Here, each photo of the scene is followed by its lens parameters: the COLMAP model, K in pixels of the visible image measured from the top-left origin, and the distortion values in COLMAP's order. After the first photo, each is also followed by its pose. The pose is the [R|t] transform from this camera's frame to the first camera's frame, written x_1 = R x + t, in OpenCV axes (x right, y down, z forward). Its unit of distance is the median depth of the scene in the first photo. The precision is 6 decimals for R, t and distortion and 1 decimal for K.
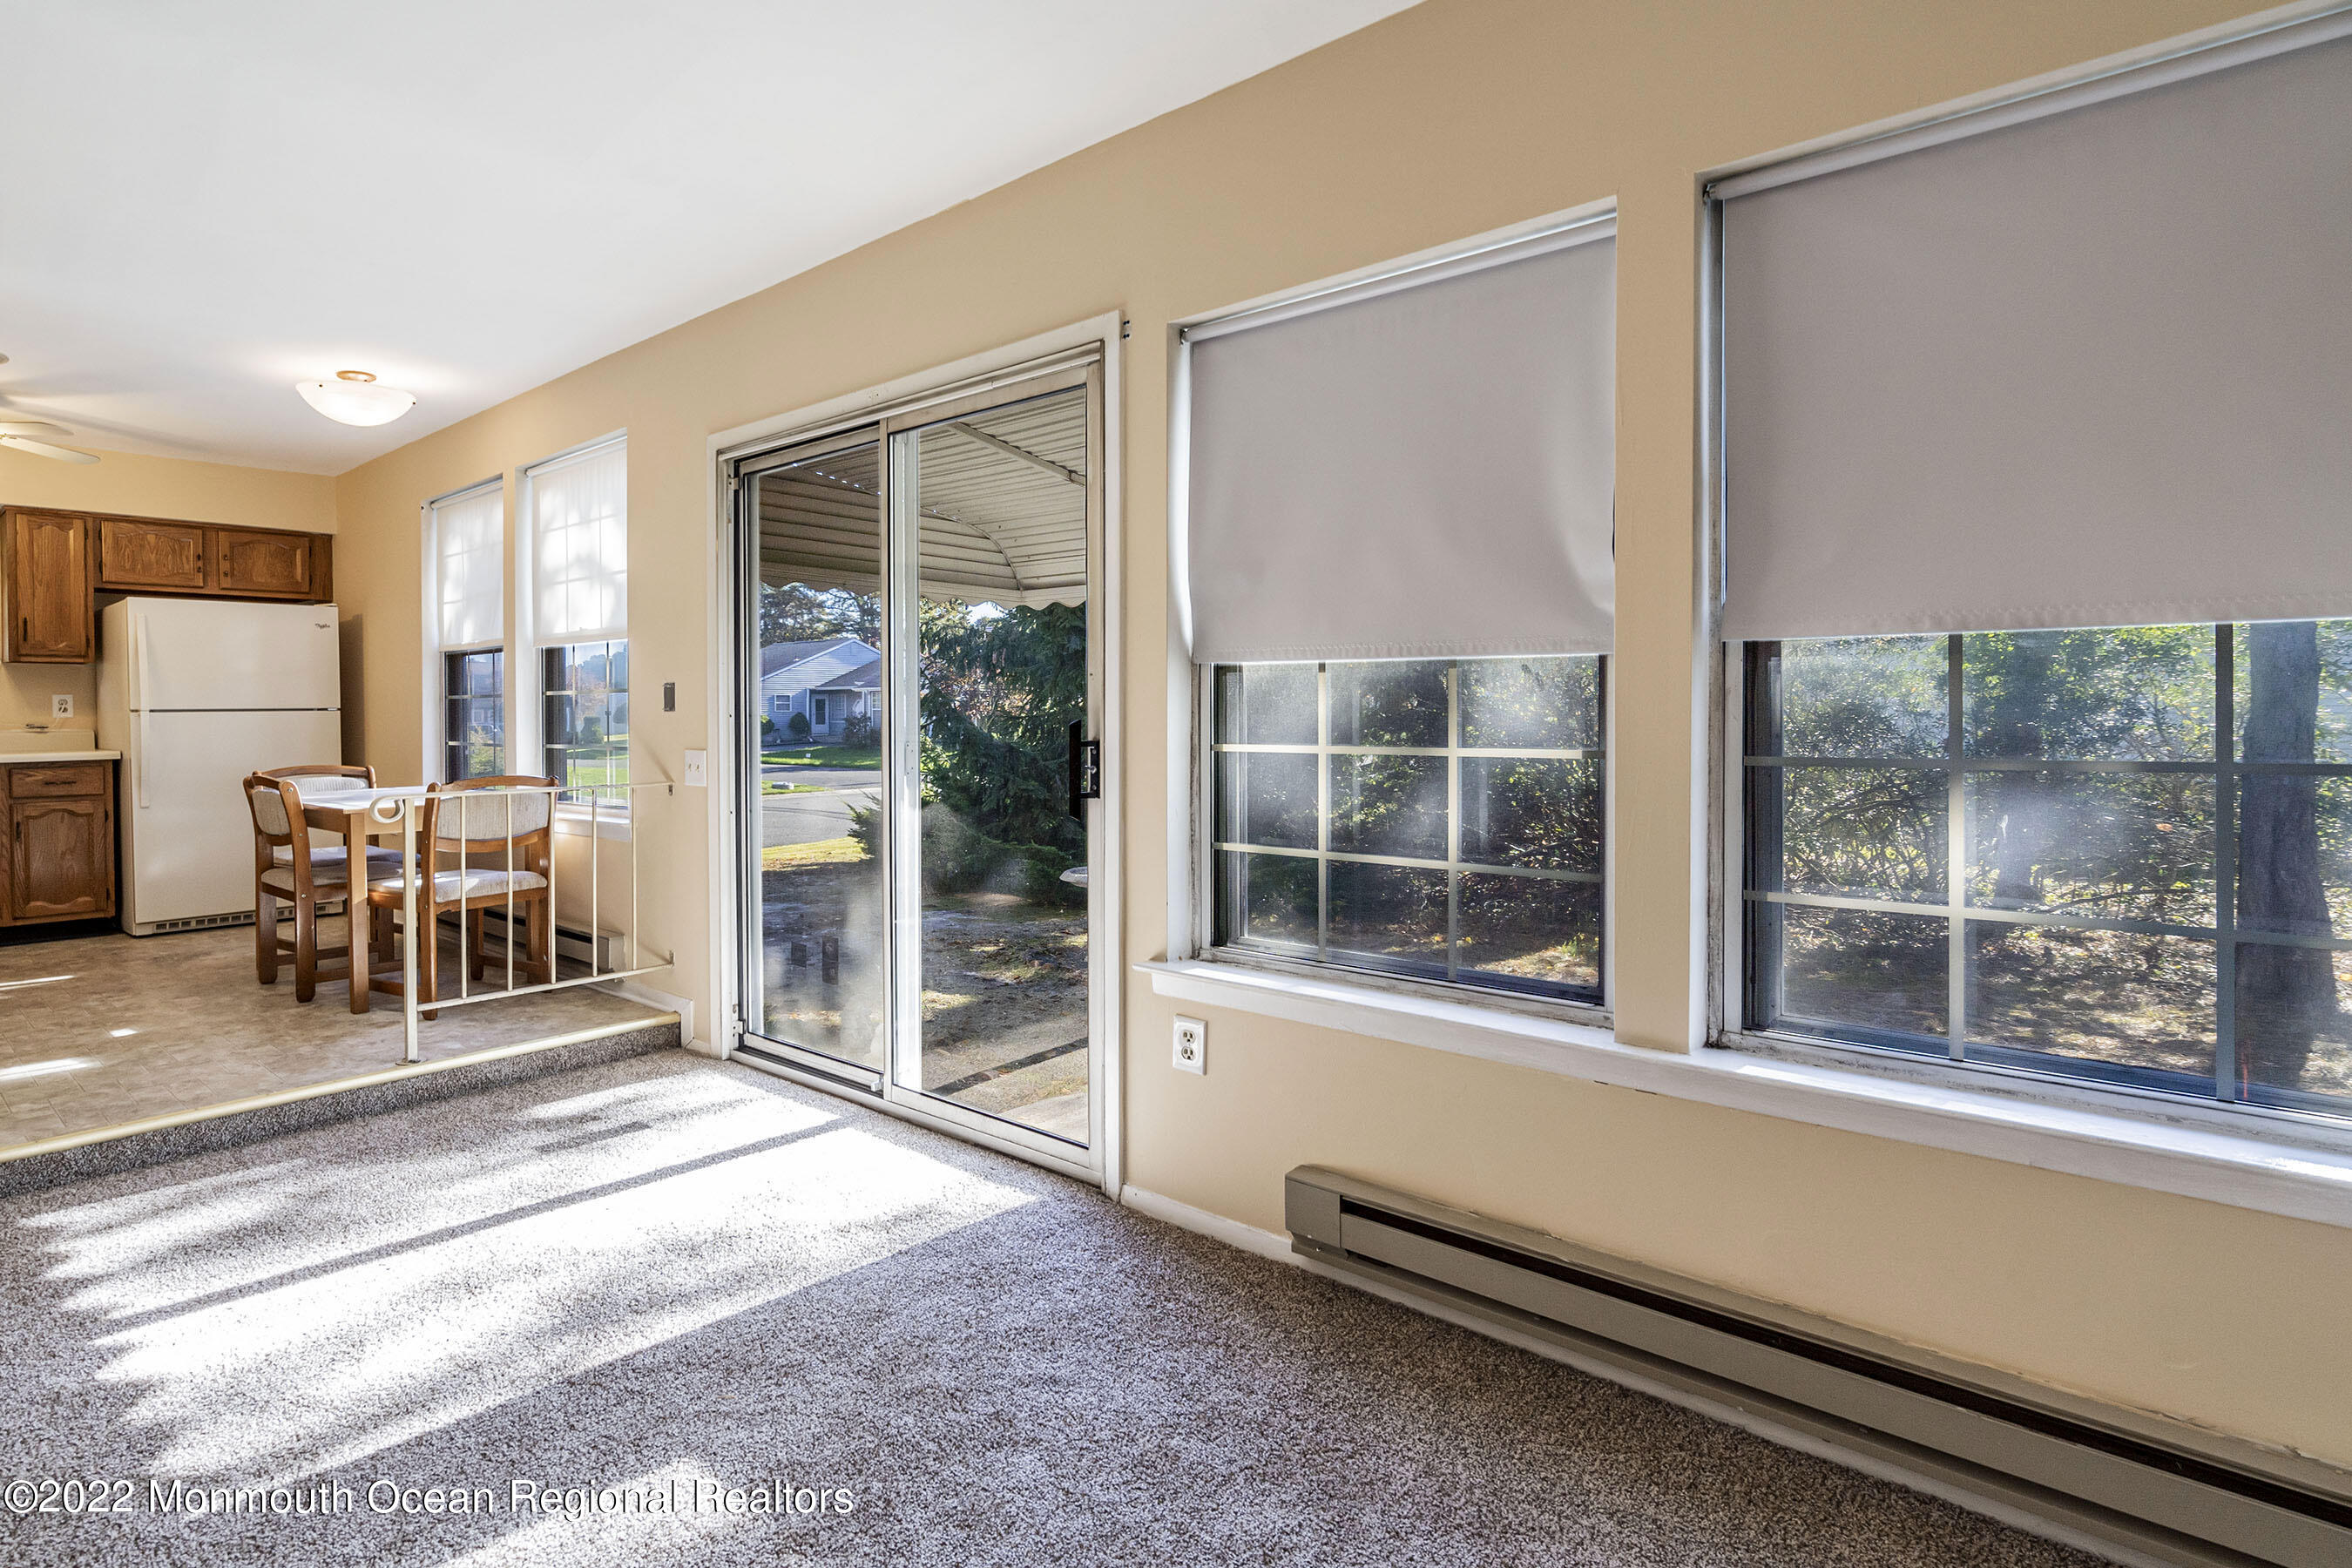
lens RADIAL K [[1106.1, 0, 1178.6], [0, 1106.1, 717.2], [0, 0, 1]] dist [-0.000173, -0.000013]
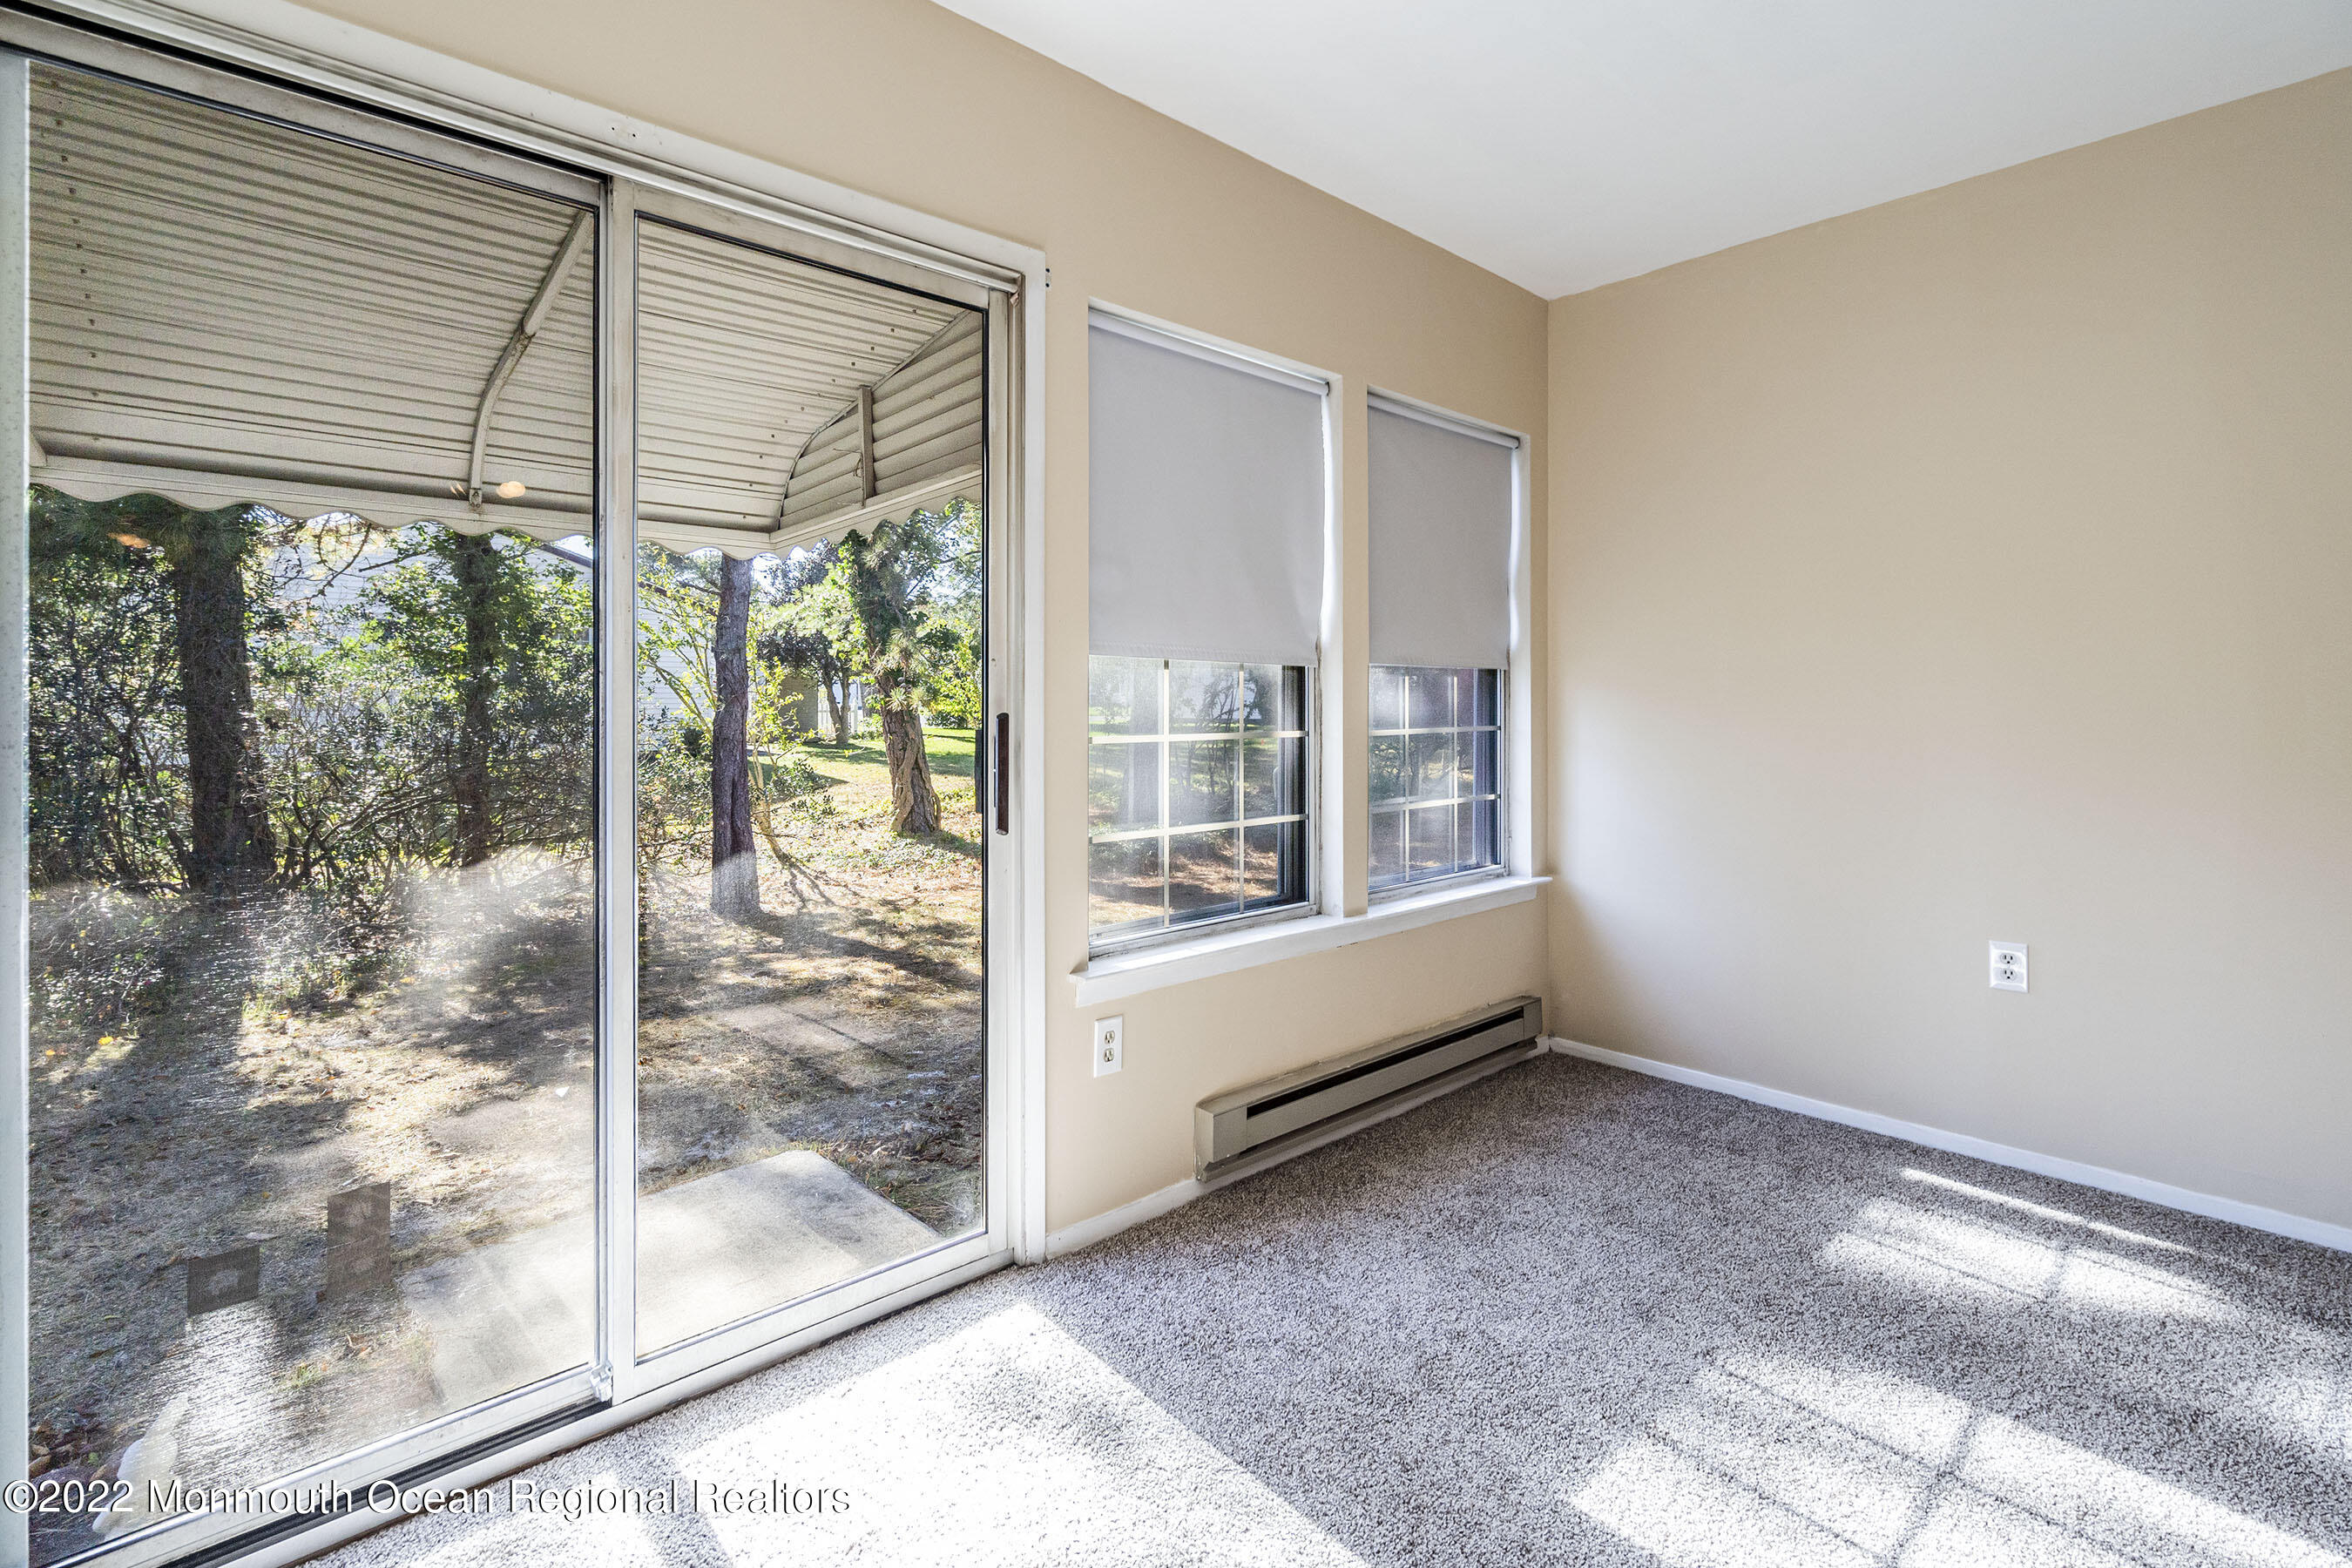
lens RADIAL K [[1112.6, 0, 1169.0], [0, 1112.6, 698.0], [0, 0, 1]] dist [-0.003354, 0.000312]
pose [[0.172371, 0.004803, 0.985020, -0.930777], [0.006758, 0.999959, -0.006059, -0.003861], [-0.985009, 0.007701, 0.172332, 0.761819]]
